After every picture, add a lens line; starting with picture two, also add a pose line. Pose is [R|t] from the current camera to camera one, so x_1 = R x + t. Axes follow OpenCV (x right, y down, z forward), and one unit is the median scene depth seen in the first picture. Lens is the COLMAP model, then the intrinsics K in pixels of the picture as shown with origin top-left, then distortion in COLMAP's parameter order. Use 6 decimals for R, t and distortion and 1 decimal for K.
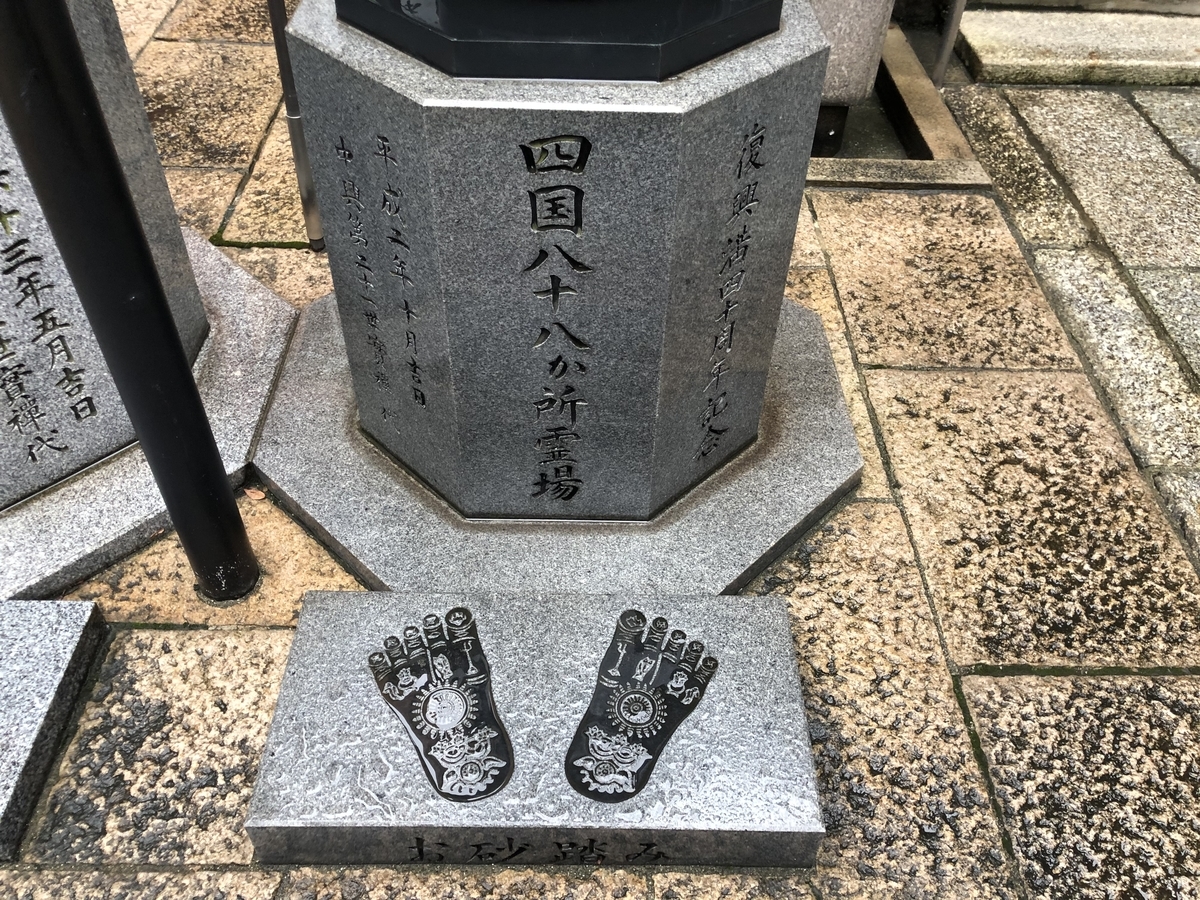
lens RADIAL K [[989.8, 0, 593.4], [0, 989.8, 444.7], [0, 0, 1]] dist [0.003523, -0.001624]
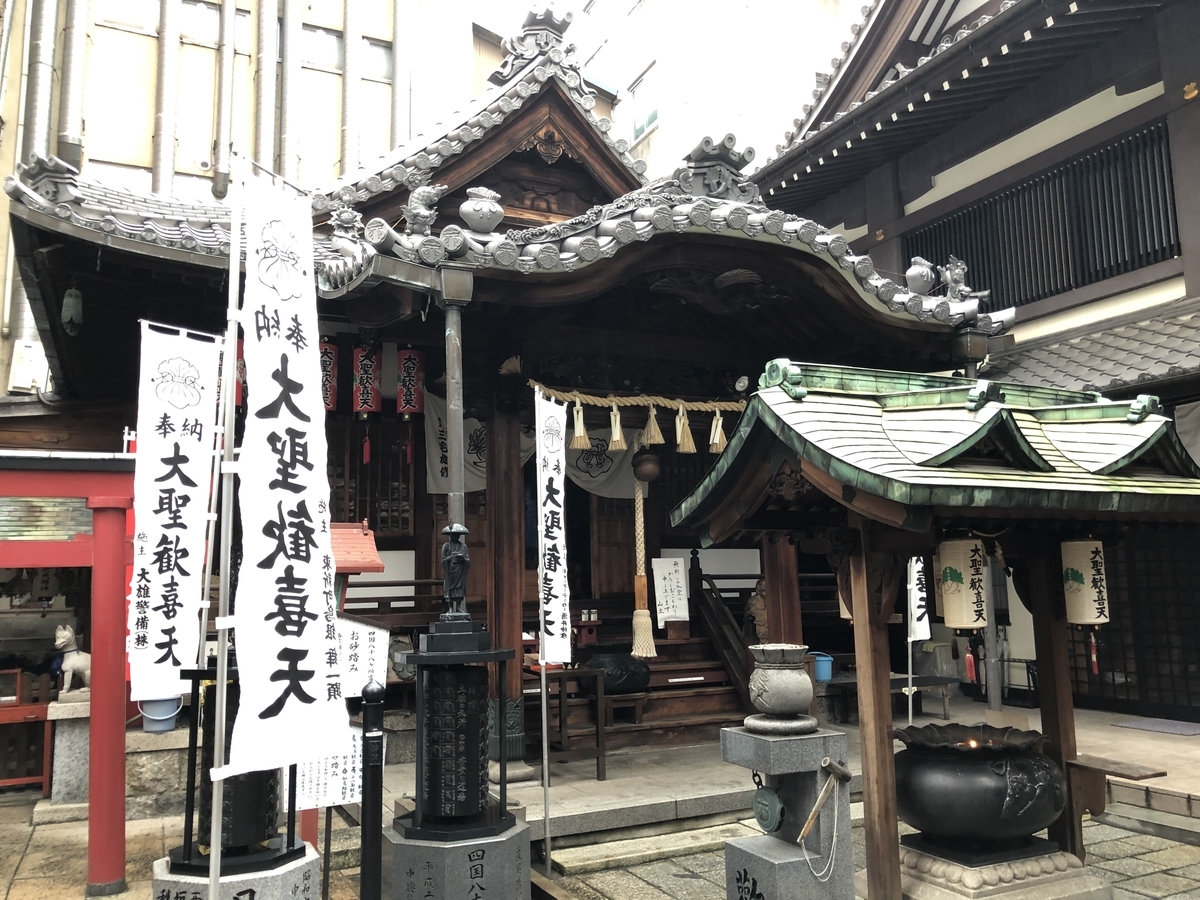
lens RADIAL K [[989.8, 0, 593.4], [0, 989.8, 444.7], [0, 0, 1]] dist [0.003523, -0.001624]
pose [[0.907977, 0.012379, 0.418836, -0.544774], [0.324121, 0.612742, -0.720758, 0.722542], [-0.265561, 0.790186, 0.552344, -1.111543]]
